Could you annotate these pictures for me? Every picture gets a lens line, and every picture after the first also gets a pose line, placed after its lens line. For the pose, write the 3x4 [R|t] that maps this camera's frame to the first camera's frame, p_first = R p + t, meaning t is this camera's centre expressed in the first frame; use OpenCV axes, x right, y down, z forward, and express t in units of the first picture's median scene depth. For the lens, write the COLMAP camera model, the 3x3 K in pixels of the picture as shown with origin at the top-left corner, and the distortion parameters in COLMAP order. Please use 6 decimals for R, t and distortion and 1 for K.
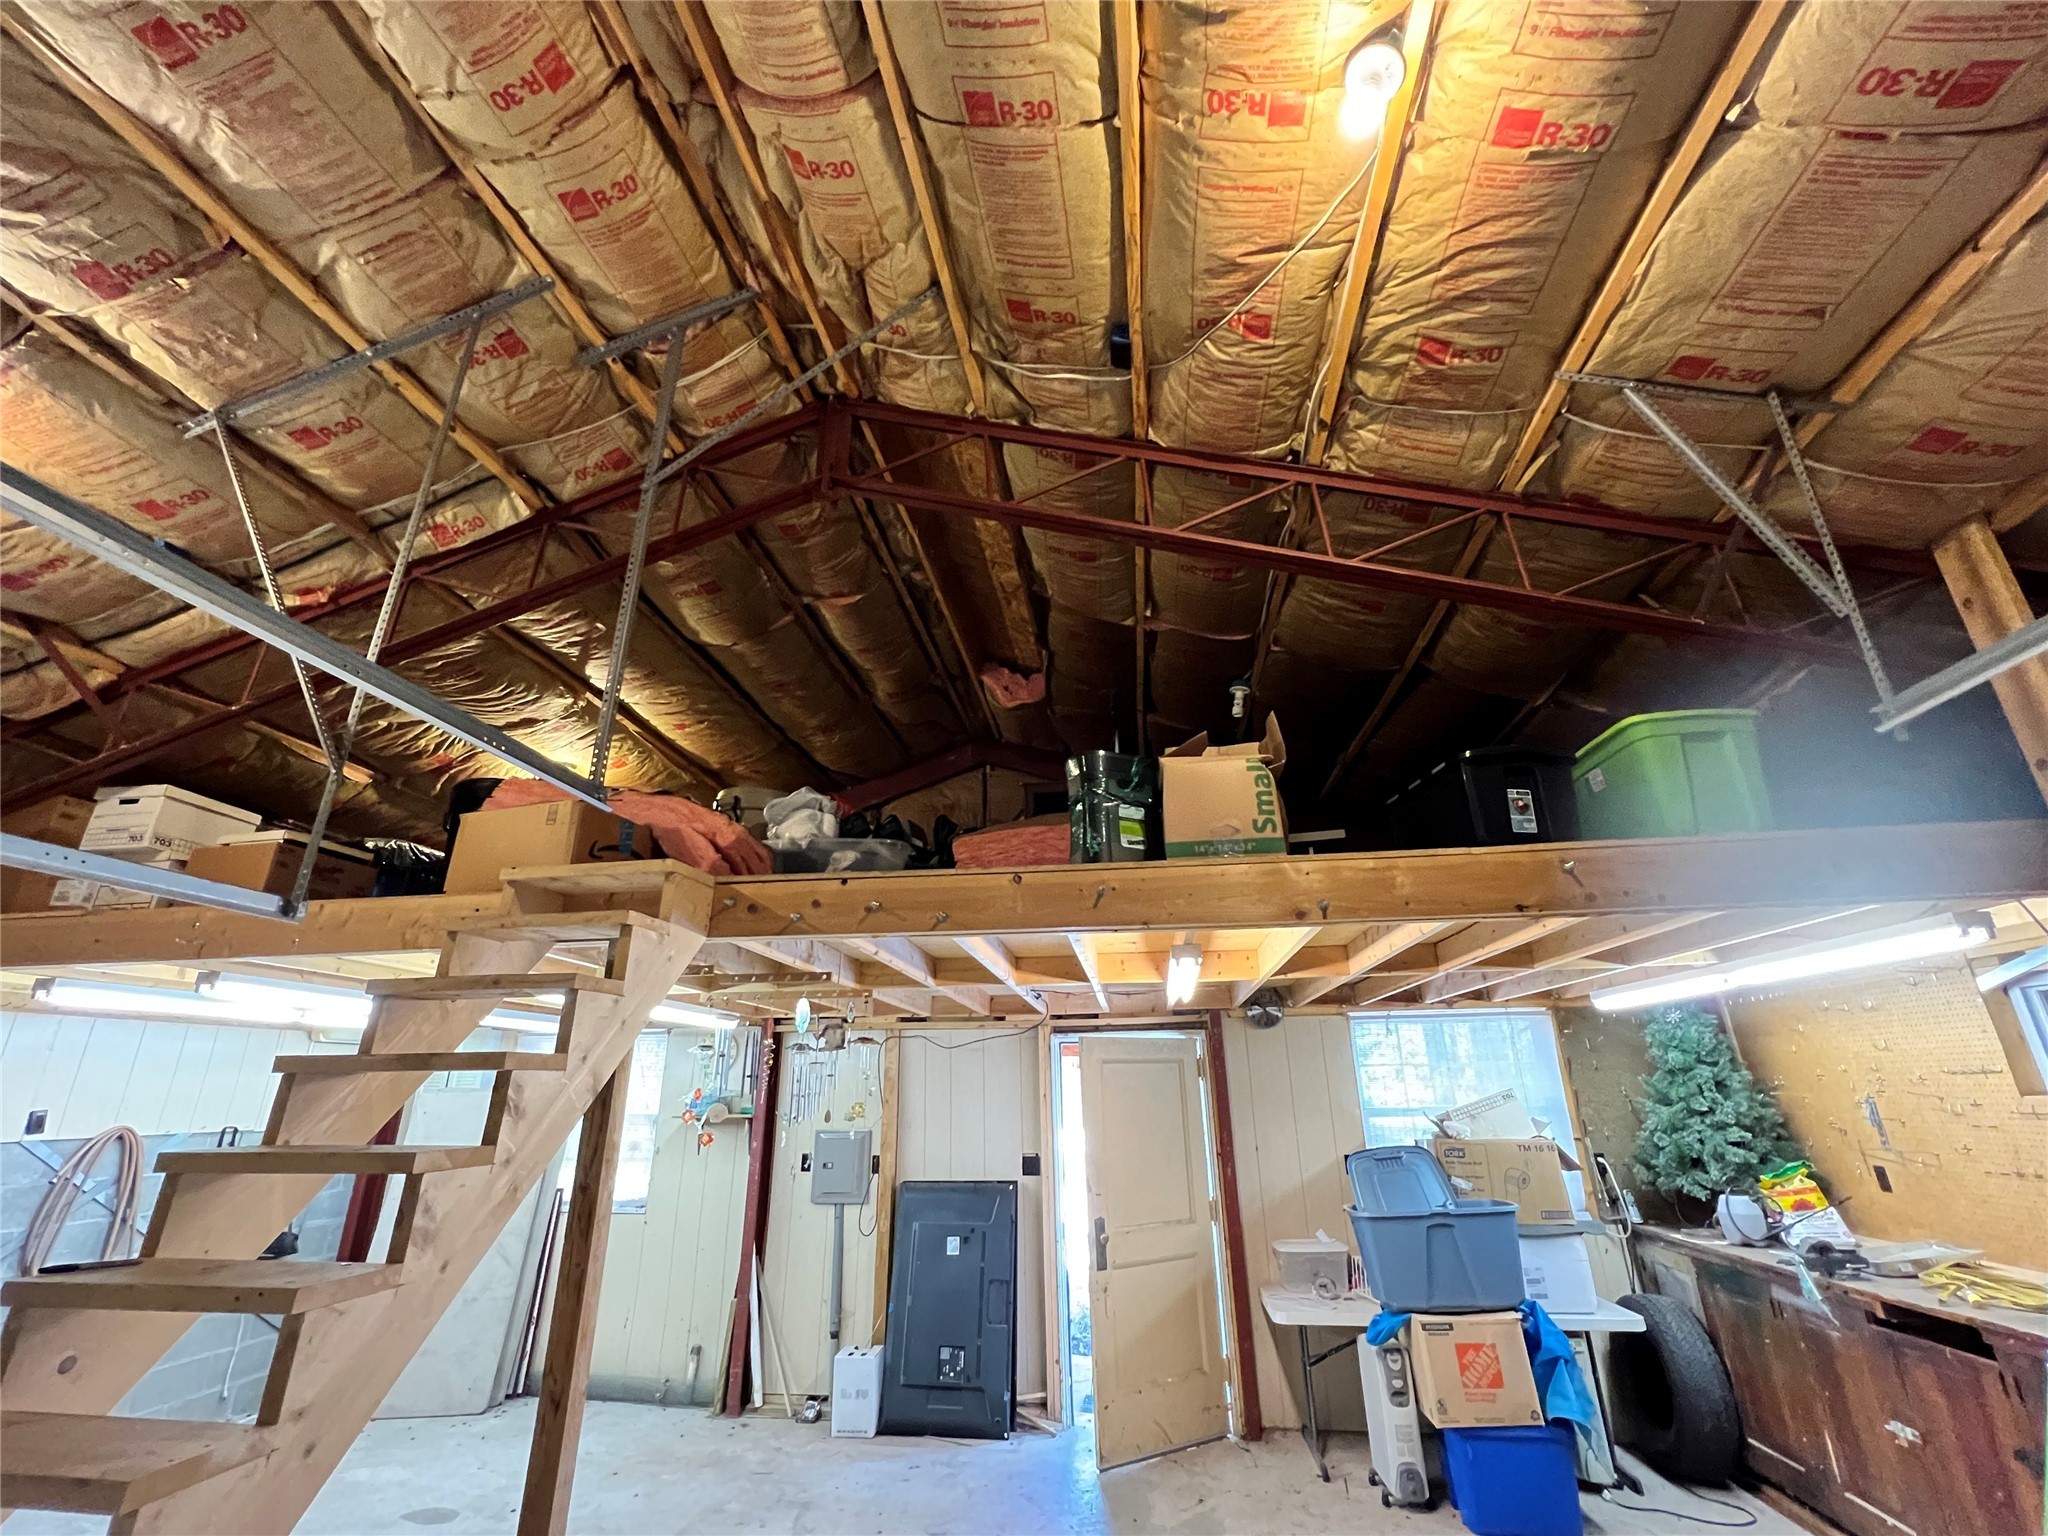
lens RADIAL K [[868.4, 0, 1019.8], [0, 868.4, 764.2], [0, 0, 1]] dist [-0.004700, 0.001583]
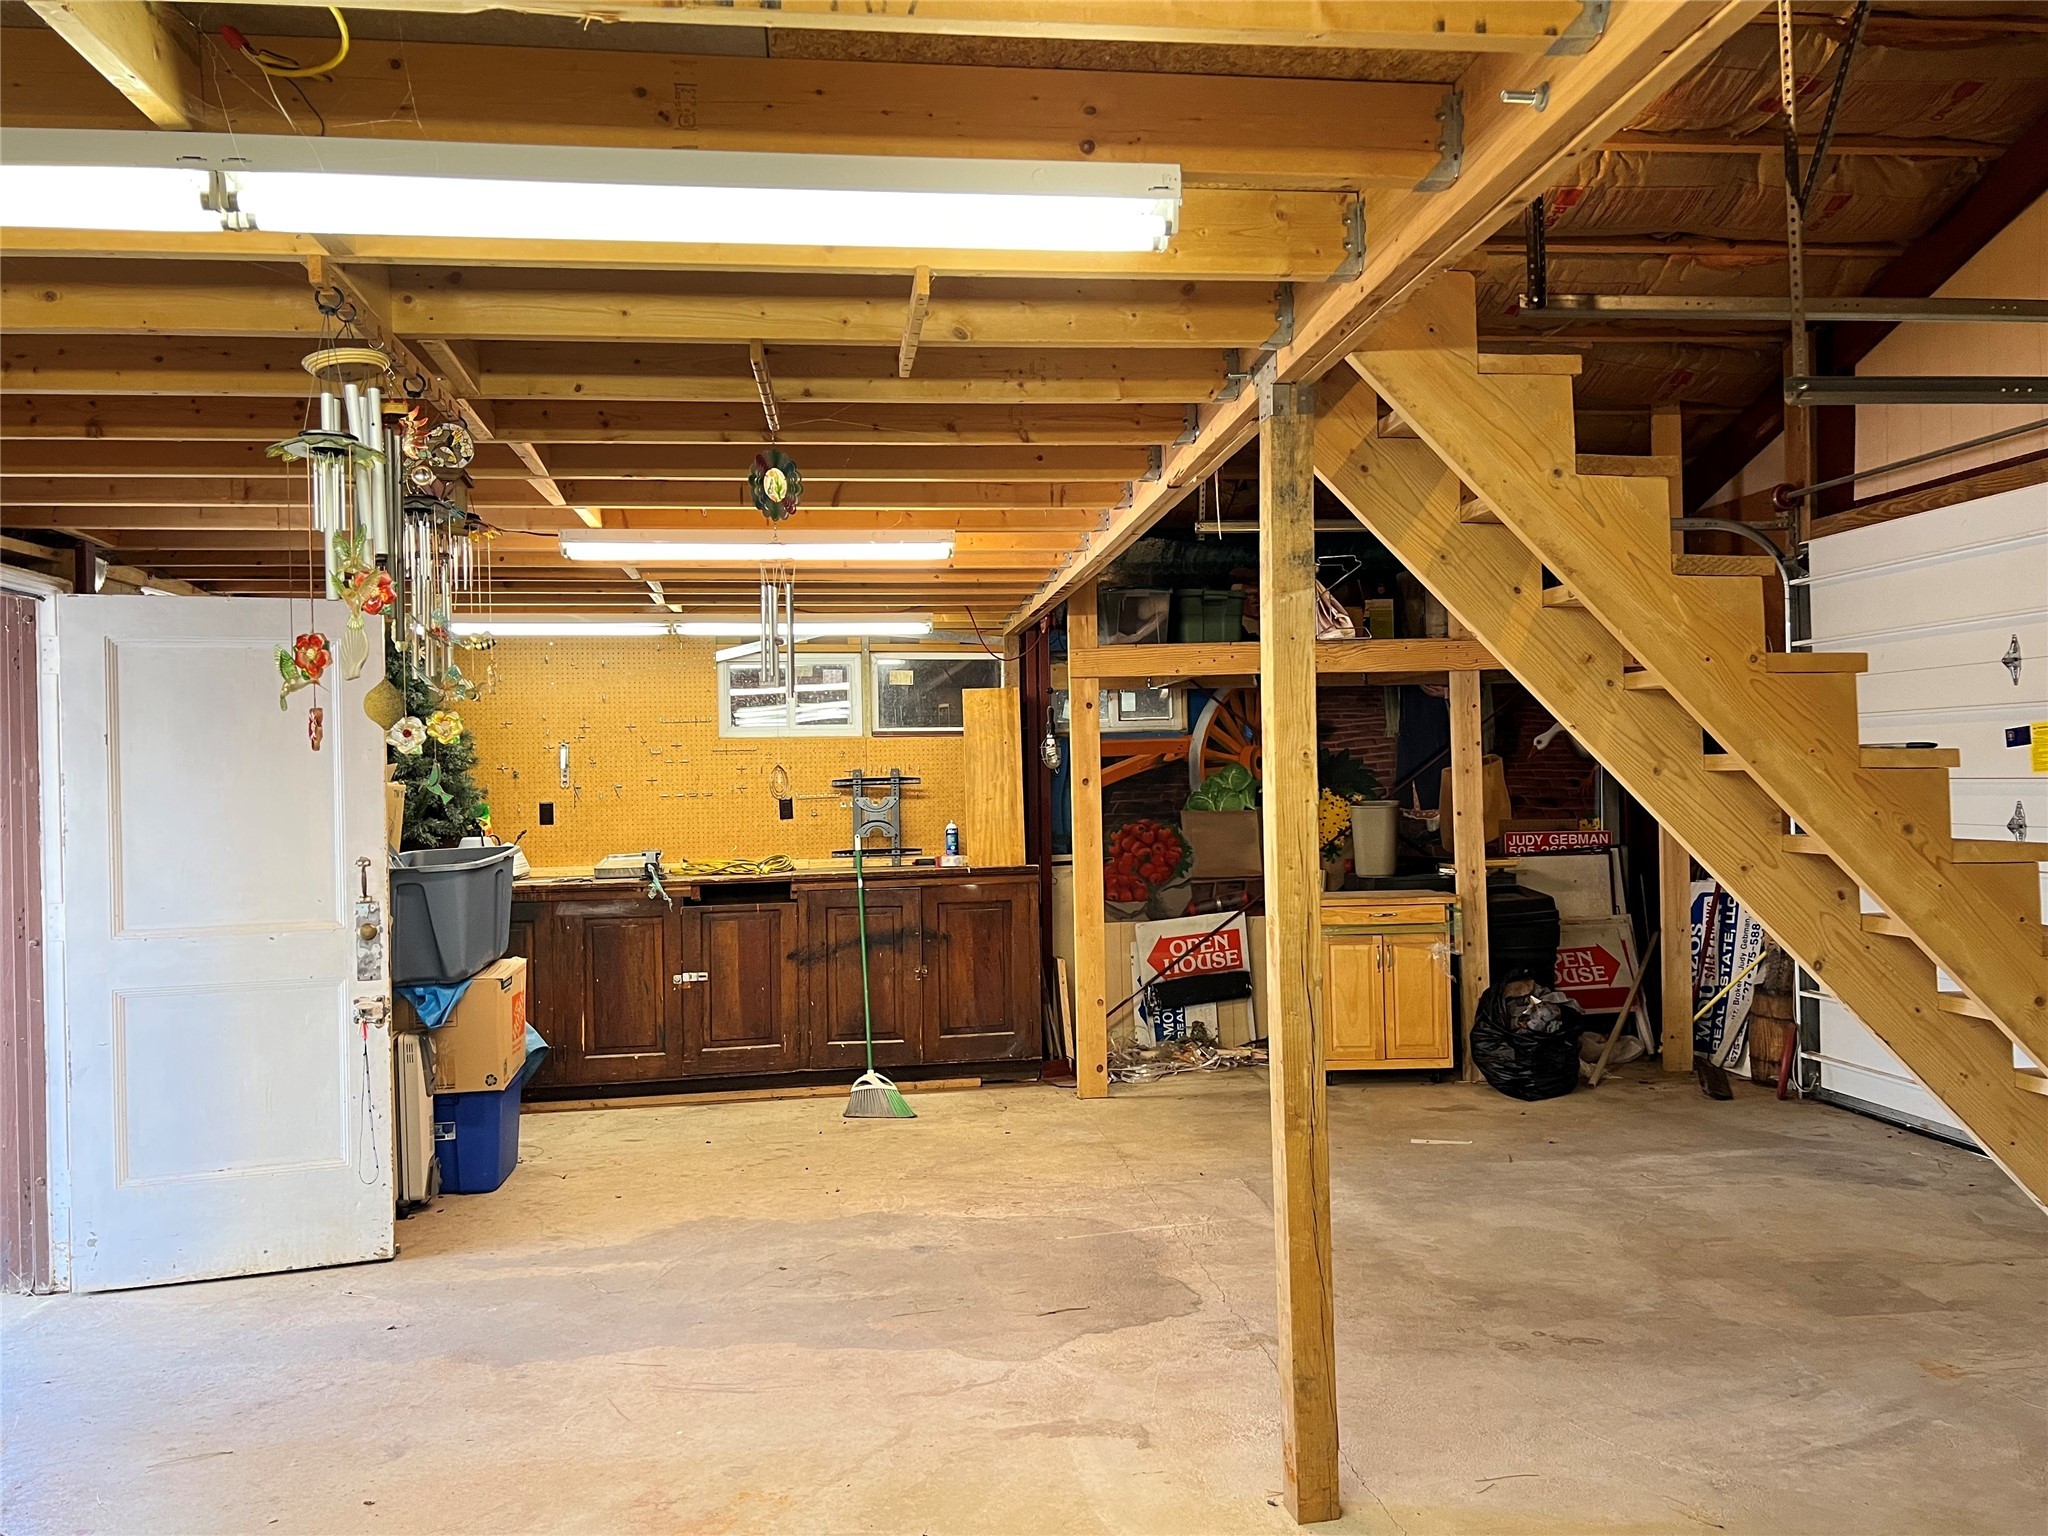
lens RADIAL K [[1525.3, 0, 1024.0], [0, 1525.3, 768.0], [0, 0, 1]] dist [0.083233, -0.082375]
pose [[-0.264914, 0.021693, 0.964028, -0.944777], [-0.319073, 0.941457, -0.108866, 0.409885], [-0.909952, -0.336435, -0.242483, 0.869072]]
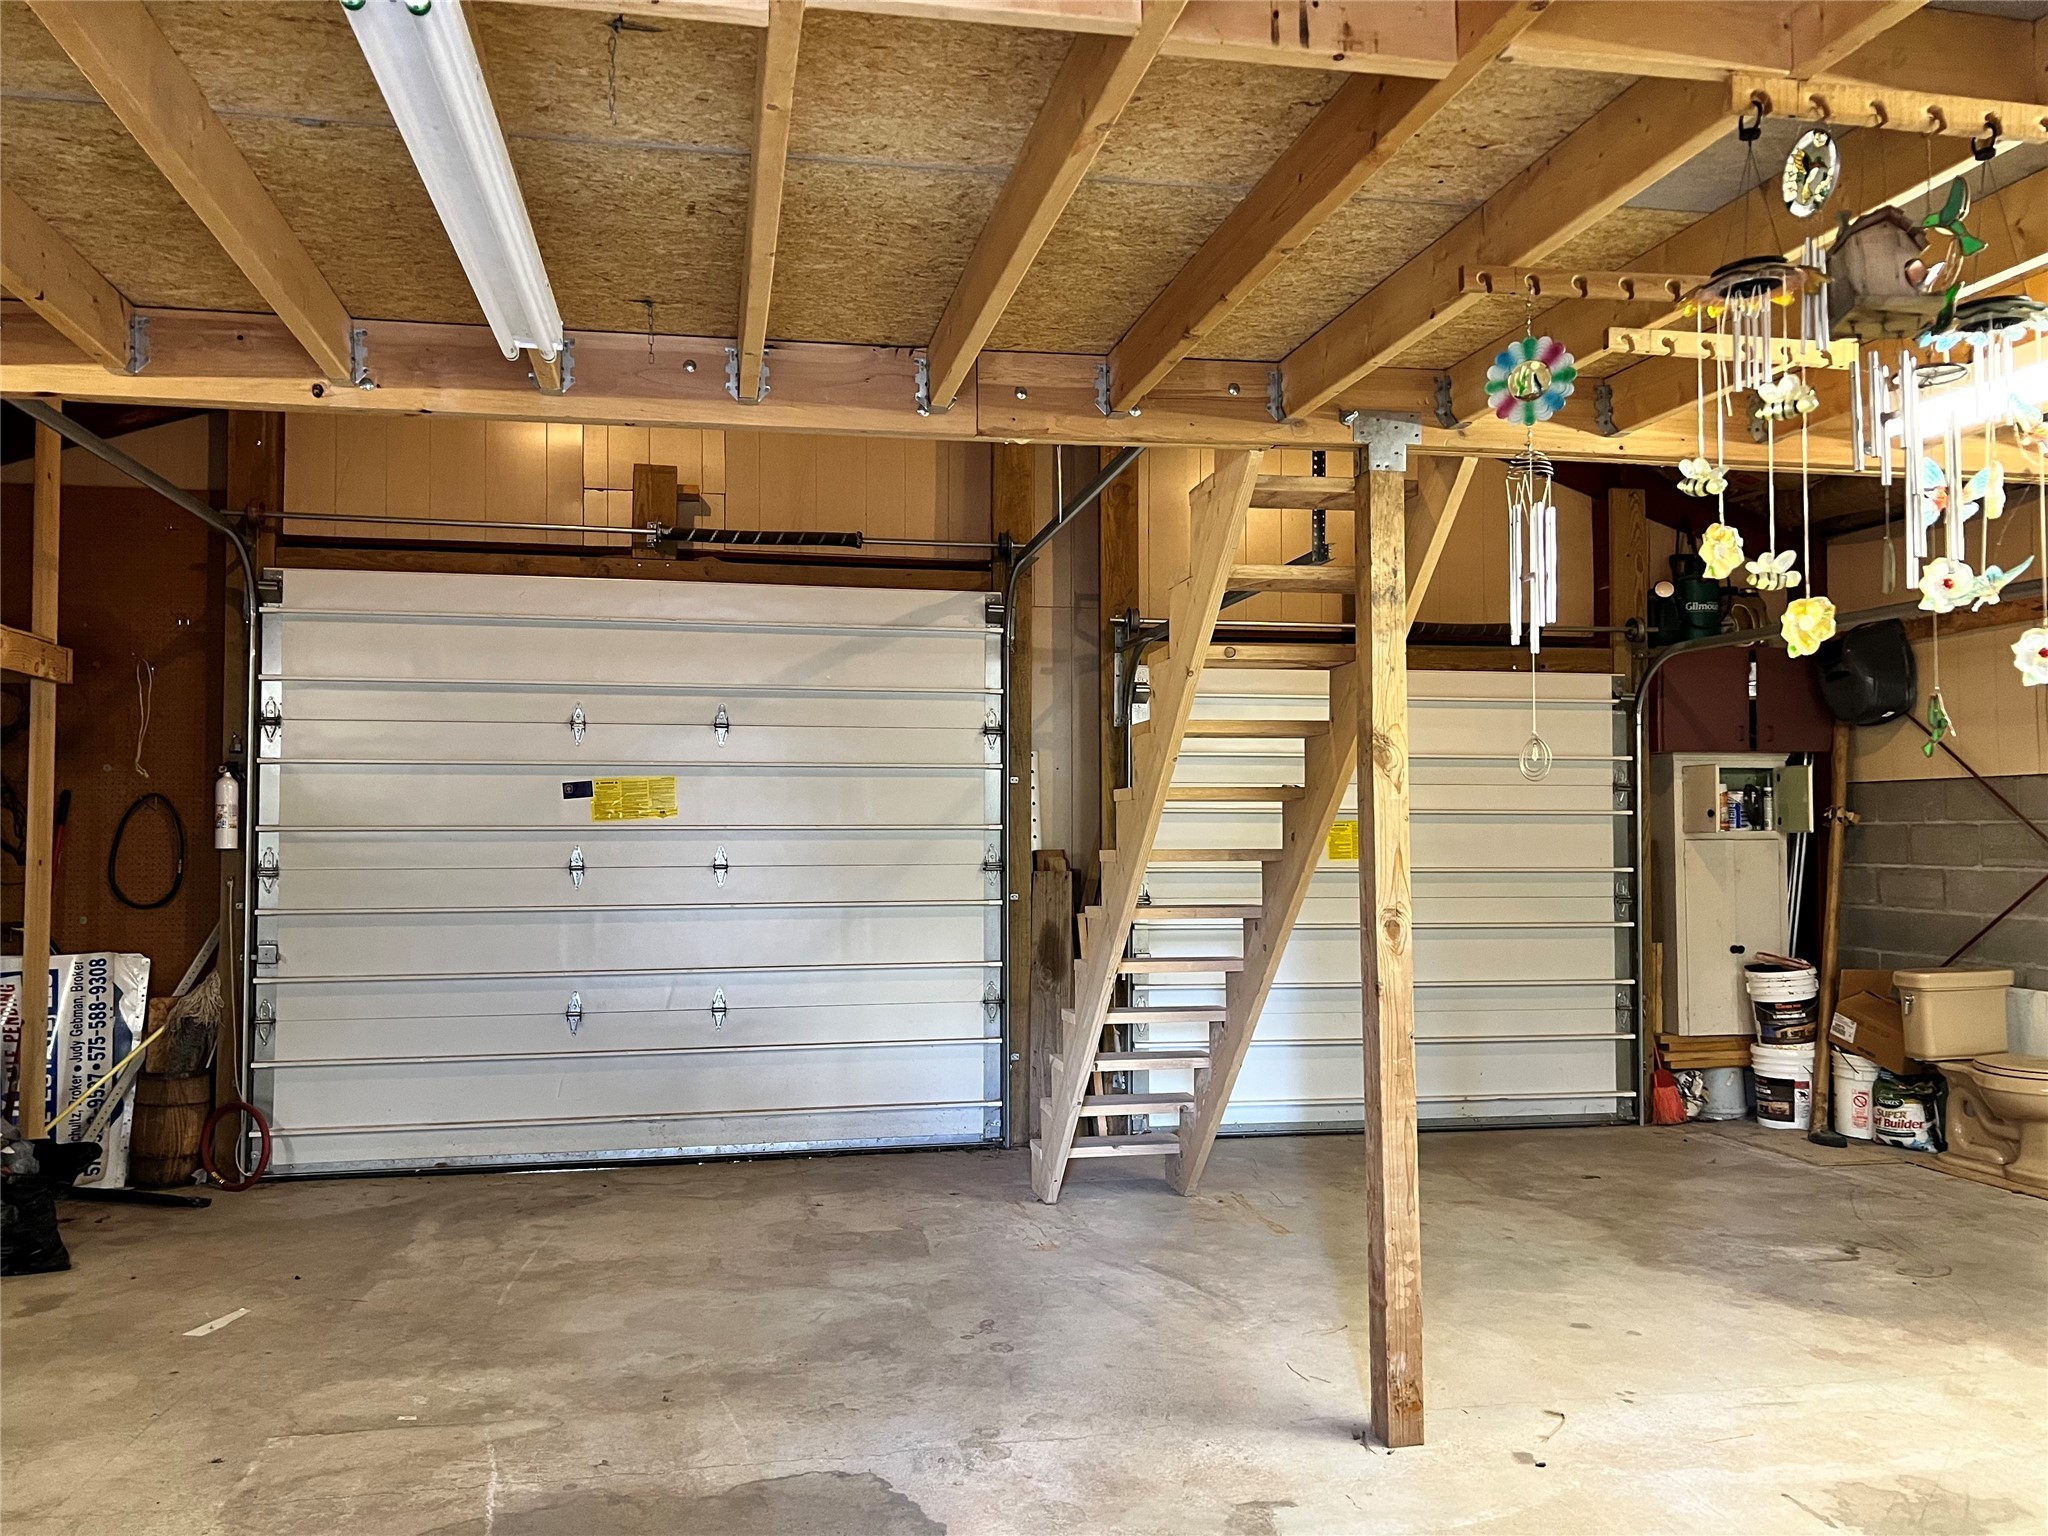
lens RADIAL K [[1549.7, 0, 1016.1], [0, 1549.7, 768.1], [0, 0, 1]] dist [0.010449, -0.000675]
pose [[-0.945139, -0.001662, -0.326664, 0.153656], [0.127579, 0.918694, -0.373799, 0.567910], [0.300726, -0.394967, -0.868081, 1.229944]]
